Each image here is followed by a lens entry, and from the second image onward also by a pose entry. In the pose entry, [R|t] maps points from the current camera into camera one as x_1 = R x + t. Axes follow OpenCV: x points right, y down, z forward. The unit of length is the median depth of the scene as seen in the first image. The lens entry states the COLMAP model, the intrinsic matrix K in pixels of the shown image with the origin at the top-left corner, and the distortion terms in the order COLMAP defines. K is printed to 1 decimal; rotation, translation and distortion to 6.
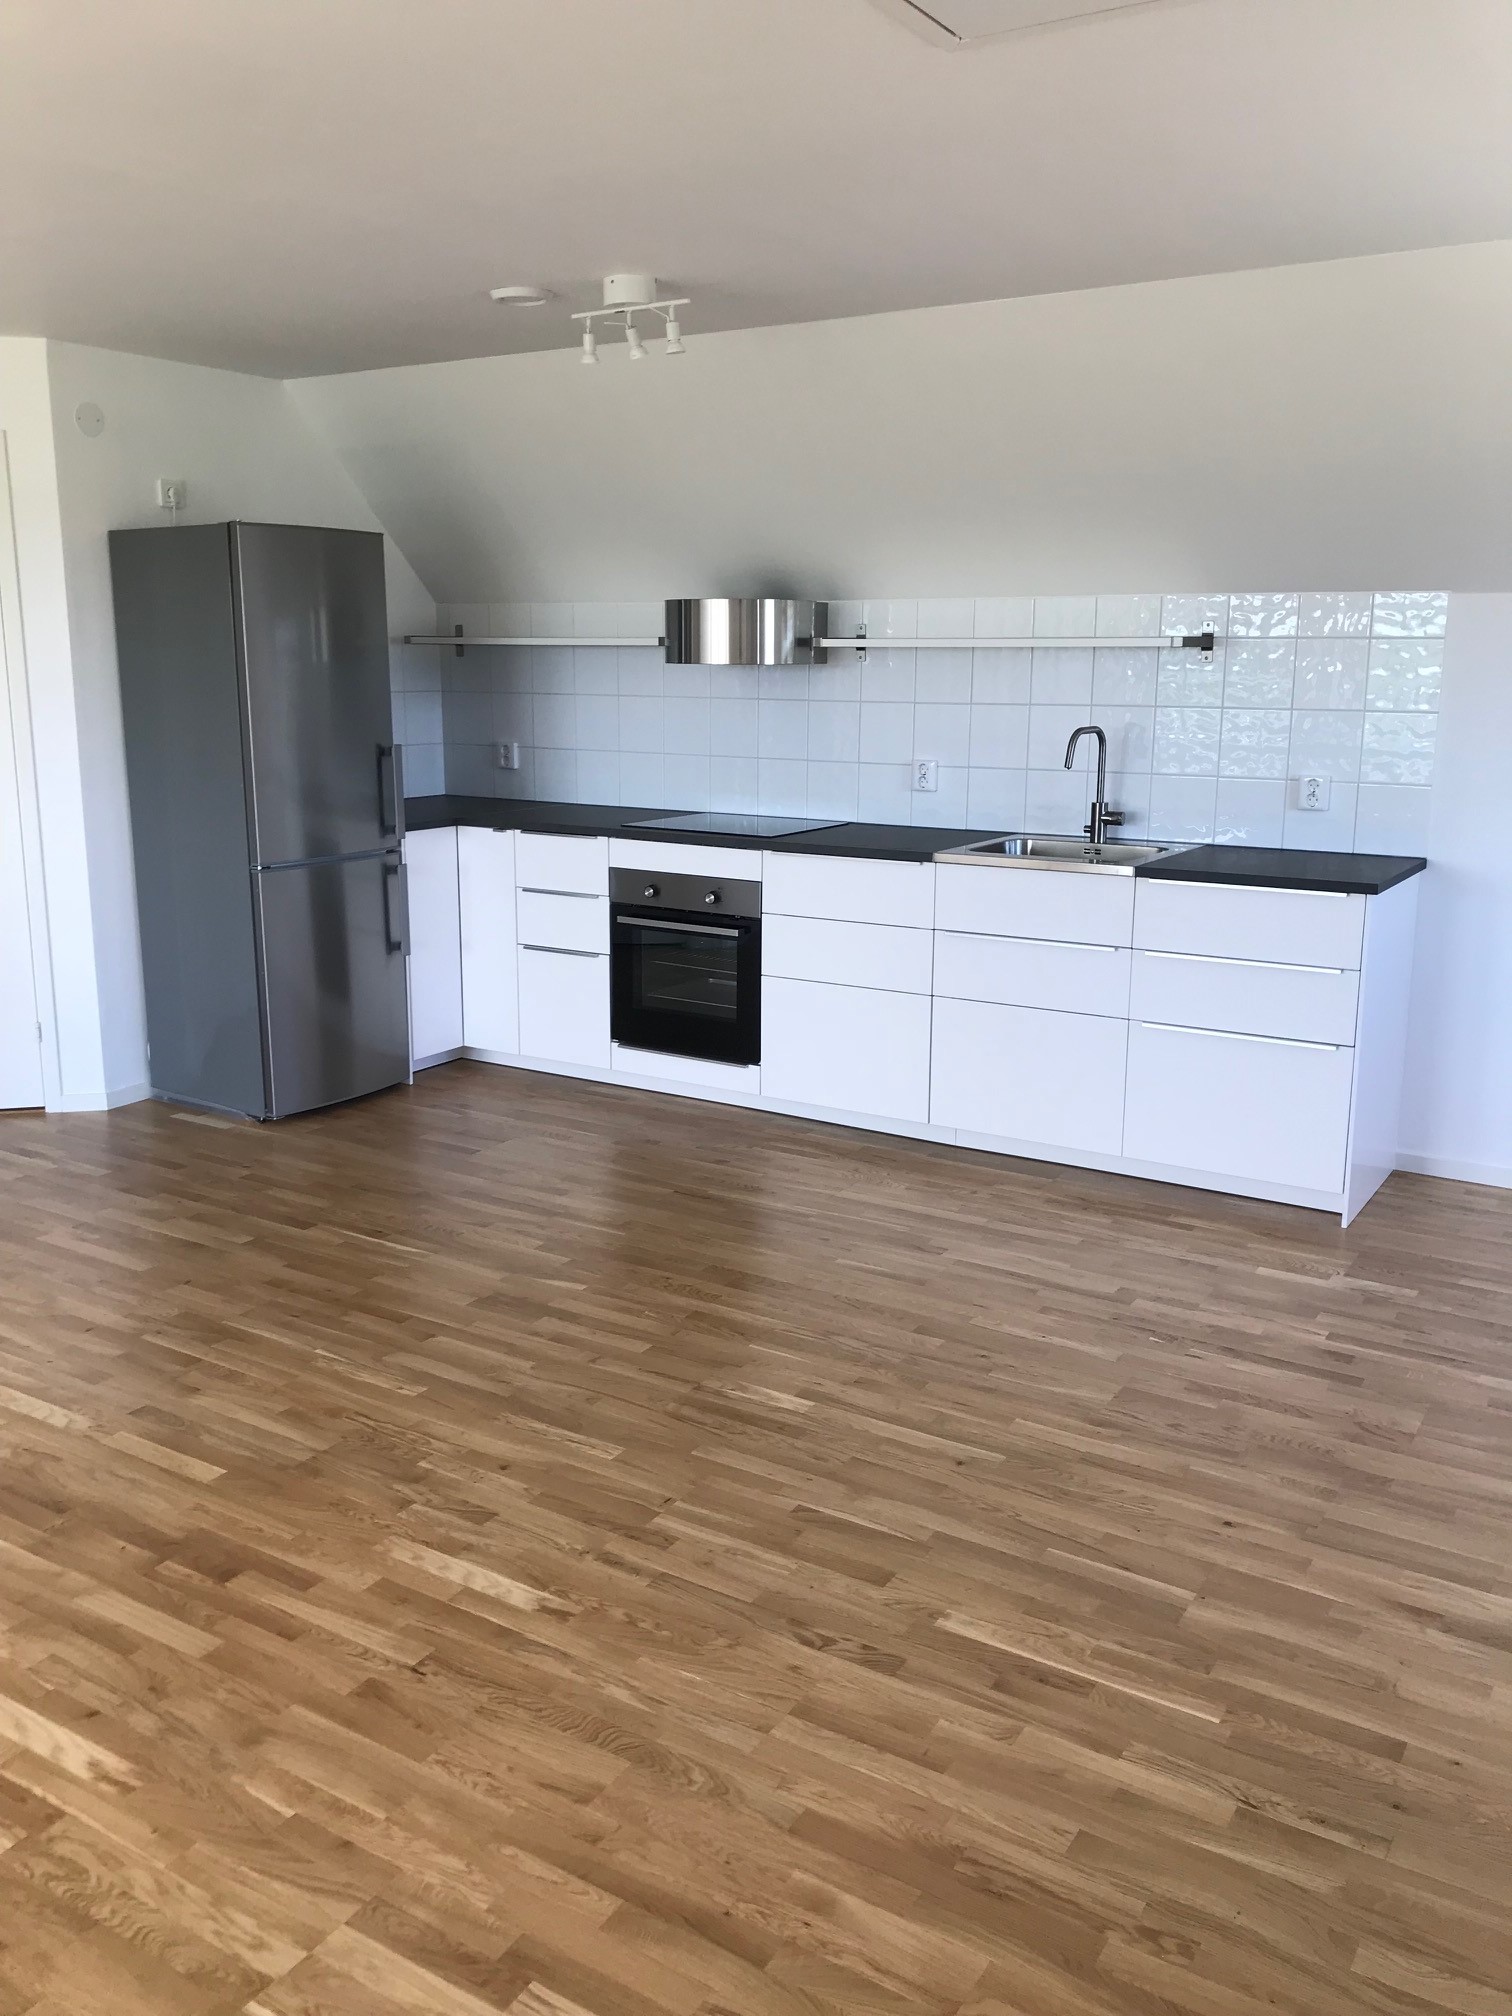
lens RADIAL K [[1663.5, 0, 752.1], [0, 1663.5, 1010.7], [0, 0, 1]] dist [0.017589, 0.004520]
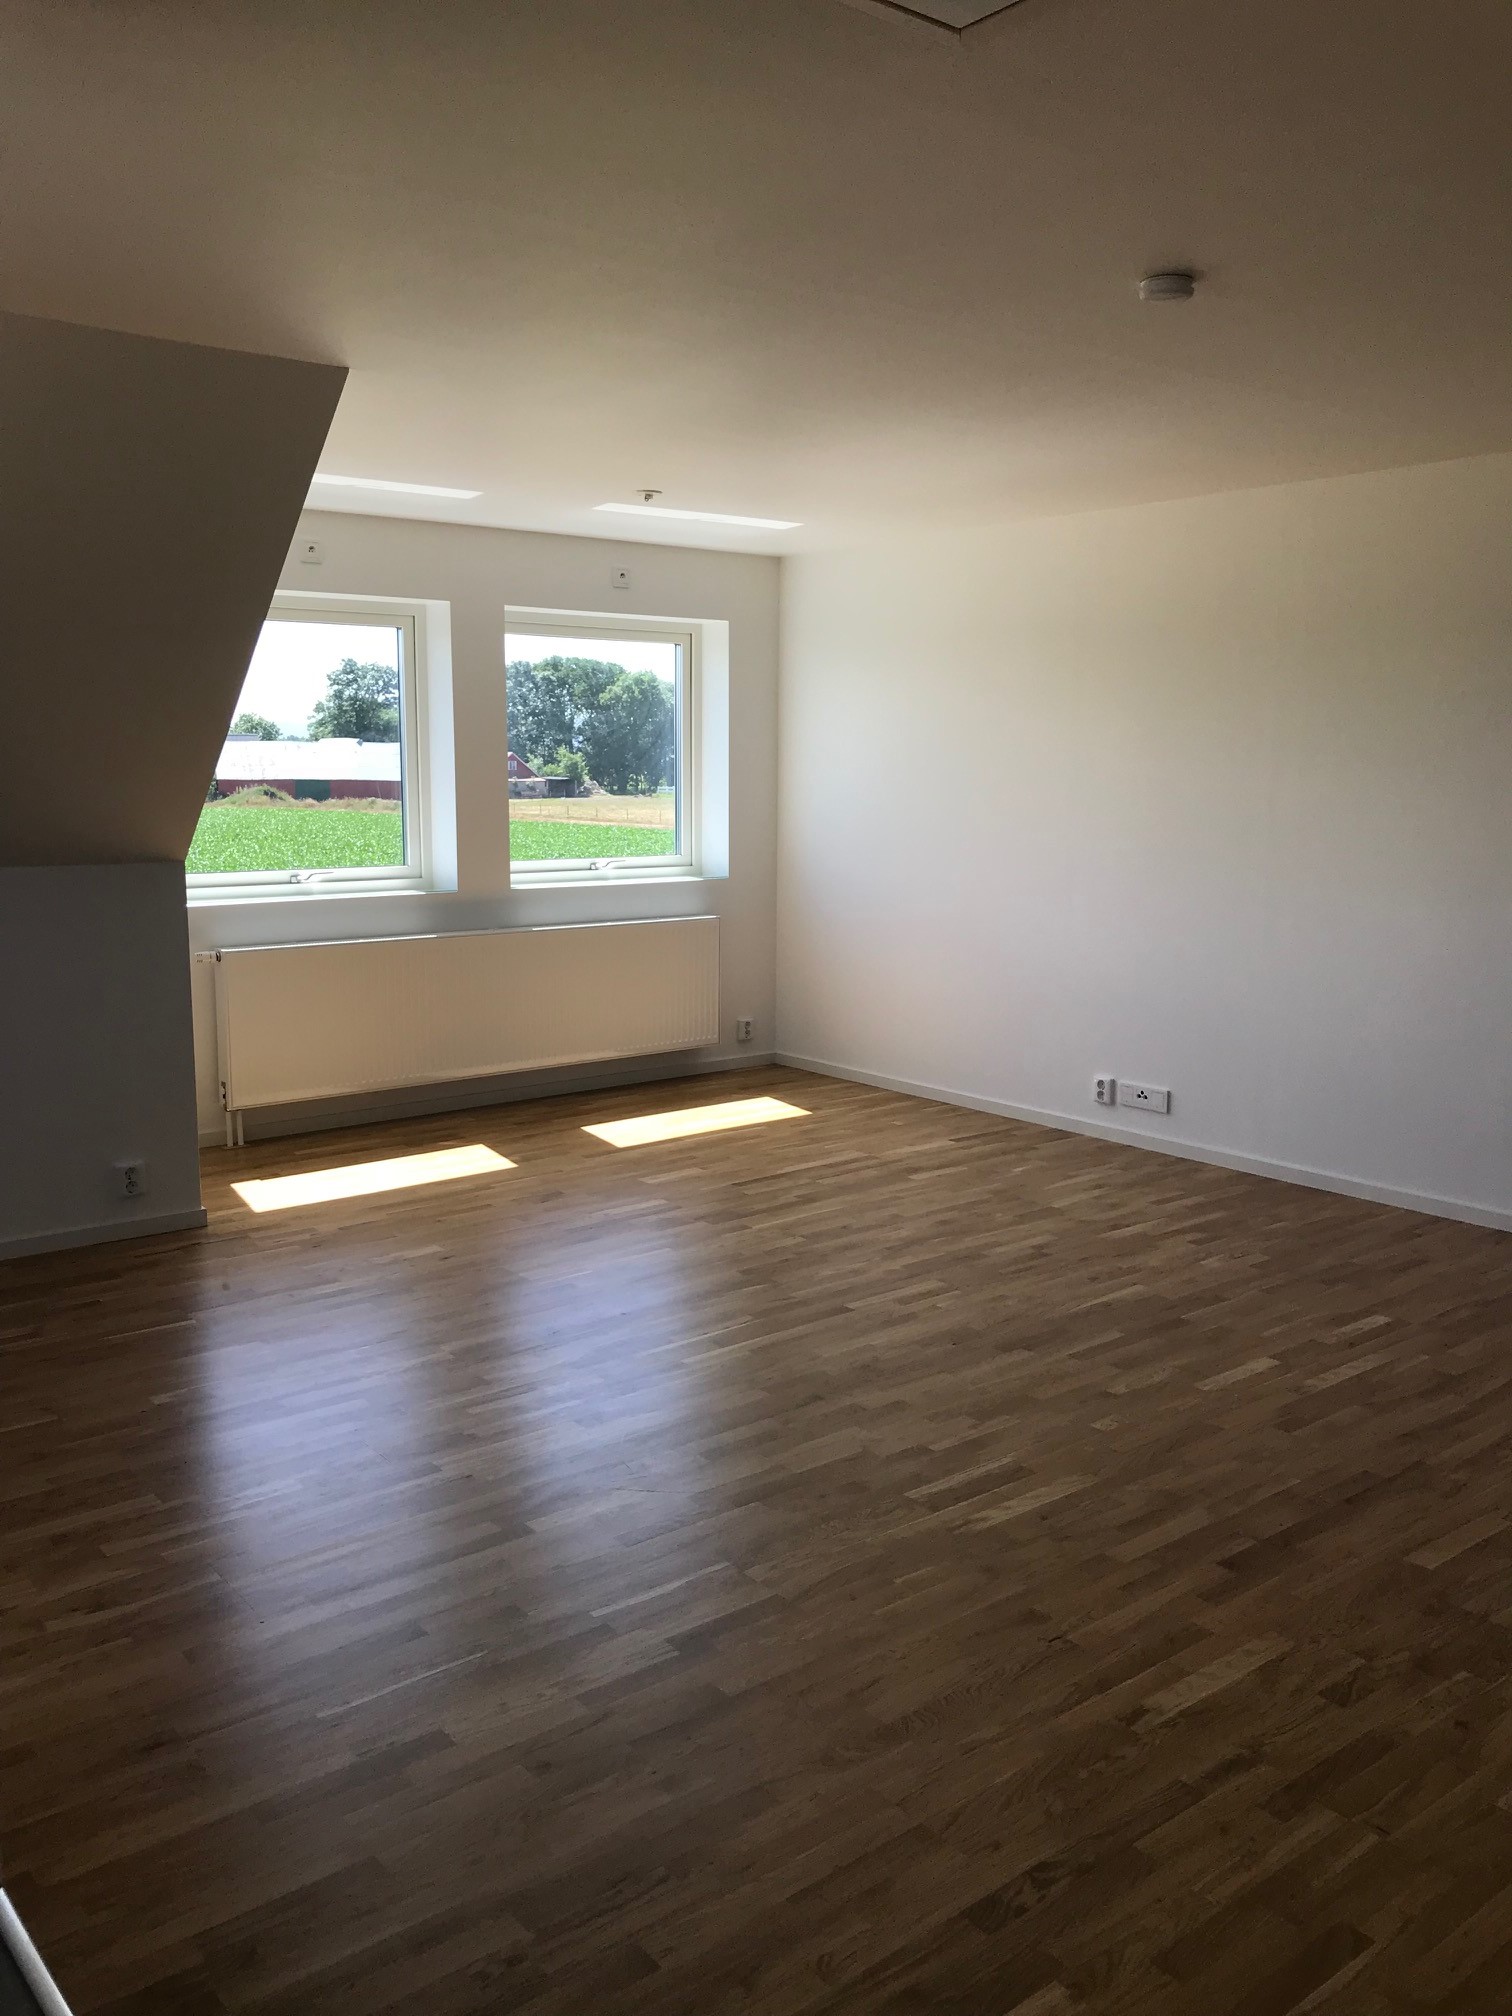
lens RADIAL K [[1663.5, 0, 769.0], [0, 1663.5, 1008.7], [0, 0, 1]] dist [0.017589, 0.004520]
pose [[-0.319959, 0.141541, -0.936799, 0.628253], [-0.211592, 0.953128, 0.216276, -0.156072], [0.923502, 0.267418, -0.275013, 0.745070]]
